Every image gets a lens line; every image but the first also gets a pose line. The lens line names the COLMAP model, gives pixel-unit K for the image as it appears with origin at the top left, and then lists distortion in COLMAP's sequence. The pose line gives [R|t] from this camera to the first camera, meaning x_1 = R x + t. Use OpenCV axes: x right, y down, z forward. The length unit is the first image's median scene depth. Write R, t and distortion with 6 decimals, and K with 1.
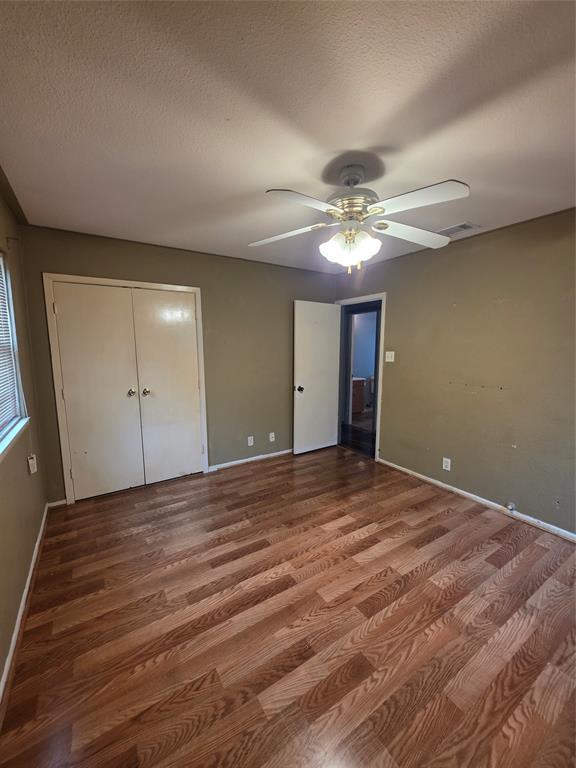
lens RADIAL K [[309.5, 0, 291.1], [0, 309.5, 381.1], [0, 0, 1]] dist [-0.001023, 0.000494]
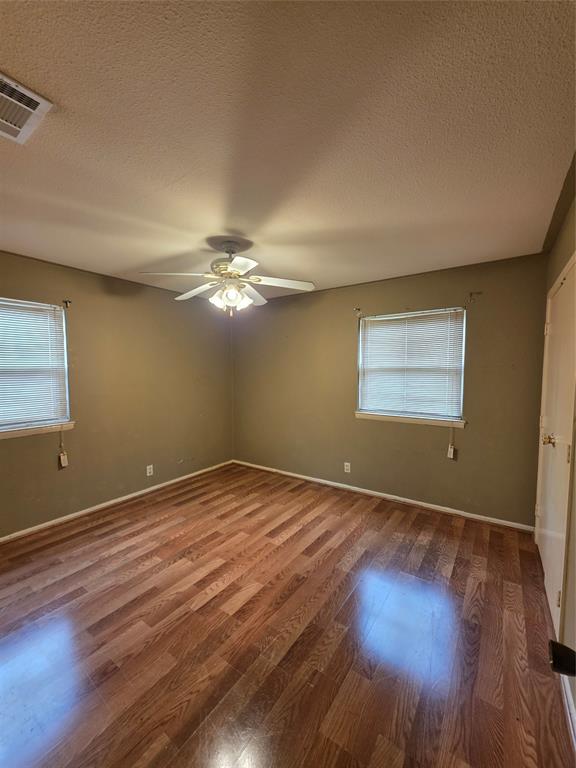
lens RADIAL K [[309.5, 0, 288.0], [0, 309.5, 384.5], [0, 0, 1]] dist [-0.001023, 0.000494]
pose [[-0.926941, 0.021780, -0.374574, 0.402390], [-0.041385, 0.986288, 0.159763, -0.242004], [0.372917, 0.163593, -0.913329, 2.047754]]
